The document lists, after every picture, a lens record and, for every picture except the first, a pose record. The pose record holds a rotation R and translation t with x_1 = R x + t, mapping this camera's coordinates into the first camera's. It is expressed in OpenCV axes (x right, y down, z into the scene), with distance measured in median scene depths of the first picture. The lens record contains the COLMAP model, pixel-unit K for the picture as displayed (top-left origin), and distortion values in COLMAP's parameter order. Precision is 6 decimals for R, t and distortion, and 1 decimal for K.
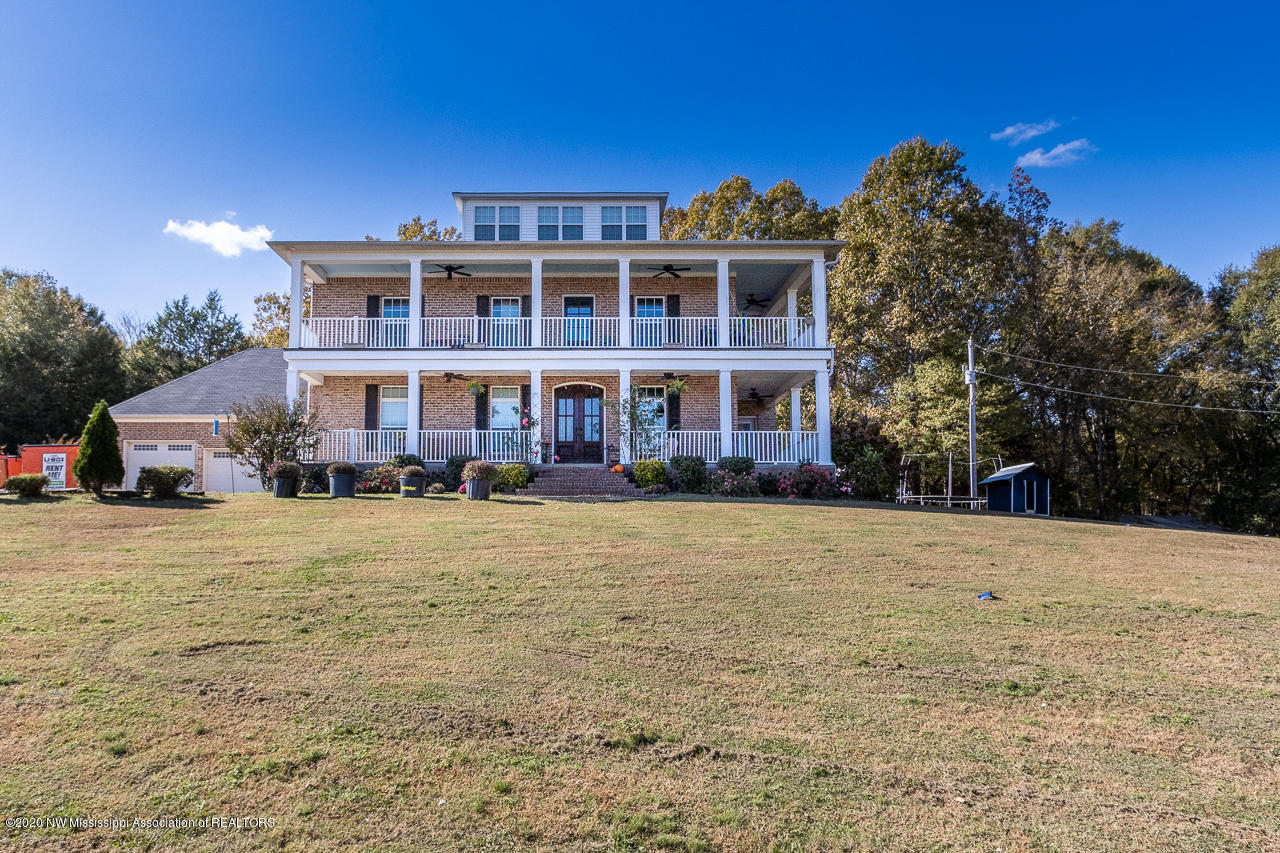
lens RADIAL K [[772.9, 0, 637.2], [0, 772.9, 429.3], [0, 0, 1]] dist [0.000988, -0.004785]
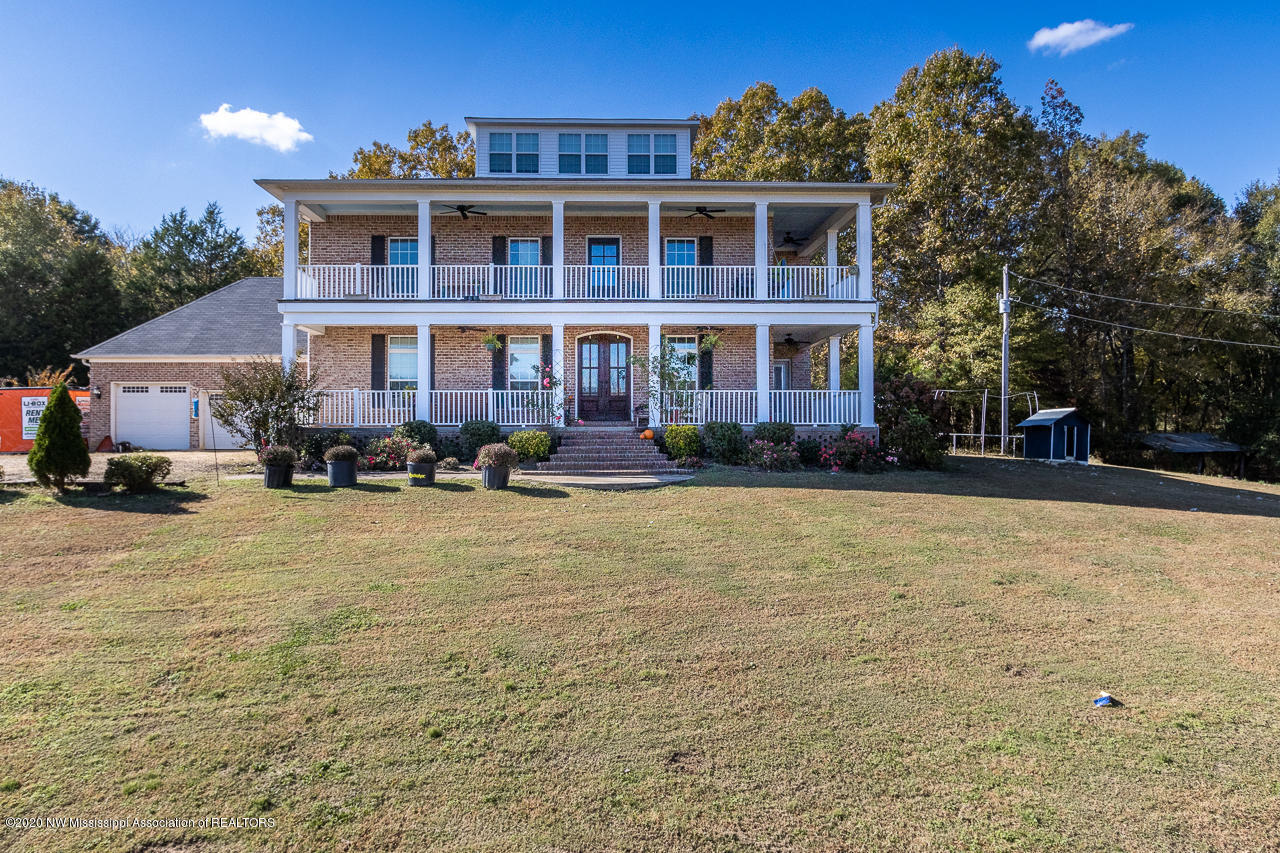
lens RADIAL K [[772.9, 0, 681.5], [0, 772.9, 383.4], [0, 0, 1]] dist [0.000988, -0.004785]
pose [[0.999506, 0.003903, 0.031182, -0.011102], [-0.005913, 0.997892, 0.064629, -0.059669], [-0.030864, -0.064781, 0.997422, 0.066905]]
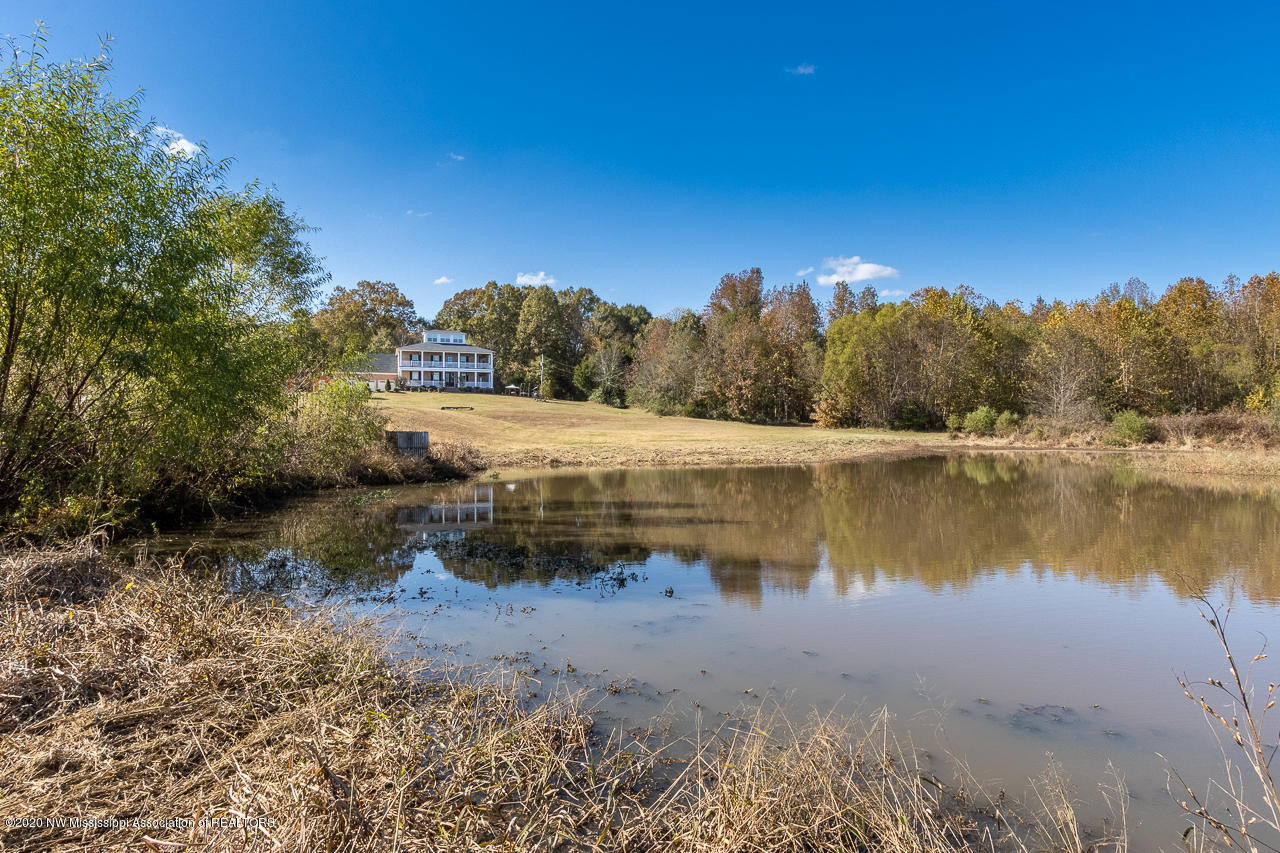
lens RADIAL K [[772.9, 0, 639.5], [0, 772.9, 426.5], [0, 0, 1]] dist [0.000988, -0.004785]
pose [[0.967014, 0.005990, 0.254652, -0.166860], [-0.033338, 0.994100, 0.103214, -0.286774], [-0.252531, -0.108299, 0.961509, -4.661206]]
